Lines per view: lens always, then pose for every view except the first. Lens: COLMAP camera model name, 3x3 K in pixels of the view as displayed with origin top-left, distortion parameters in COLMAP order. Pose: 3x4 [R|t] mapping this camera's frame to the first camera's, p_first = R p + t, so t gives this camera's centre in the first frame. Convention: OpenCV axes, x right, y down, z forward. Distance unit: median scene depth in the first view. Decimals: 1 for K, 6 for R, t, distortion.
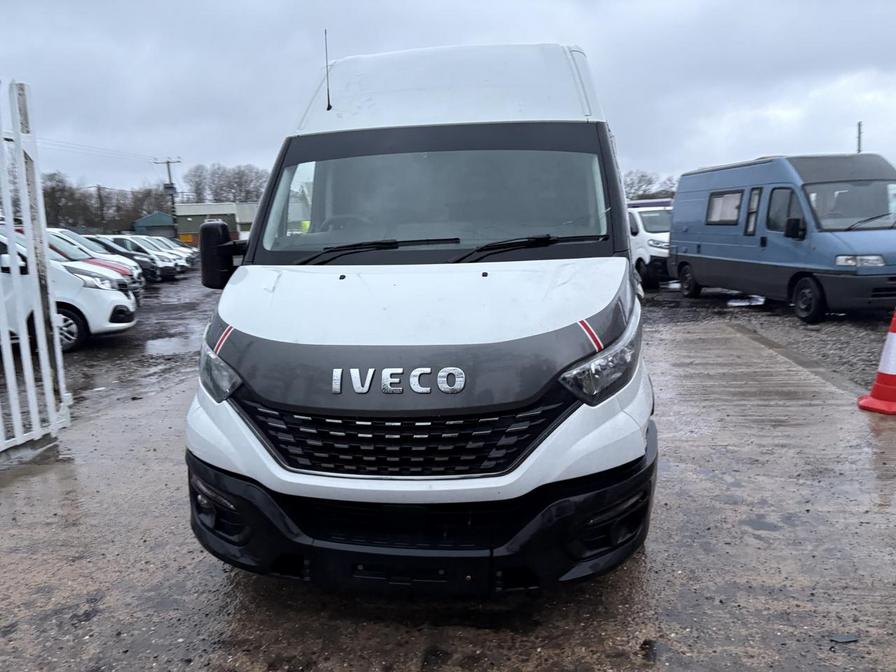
lens RADIAL K [[692.1, 0, 448.0], [0, 692.1, 336.0], [0, 0, 1]] dist [0.071557, -0.090315]
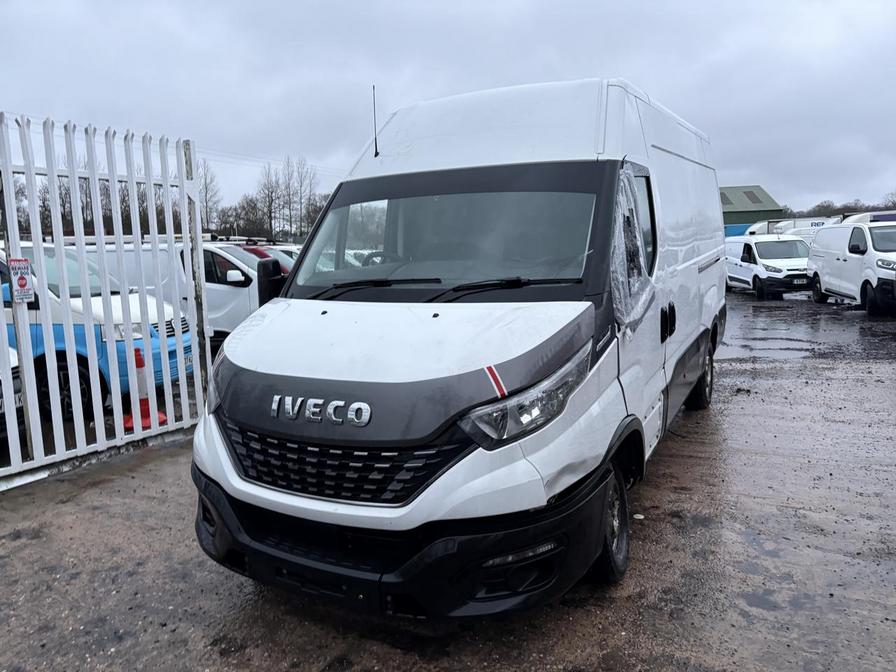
lens RADIAL K [[692.1, 0, 448.0], [0, 692.1, 336.0], [0, 0, 1]] dist [0.071557, -0.090315]
pose [[0.936648, 0.047904, -0.346981, 0.488788], [-0.052723, 0.998599, -0.004457, -0.059822], [0.346282, 0.022469, 0.937861, 0.013239]]
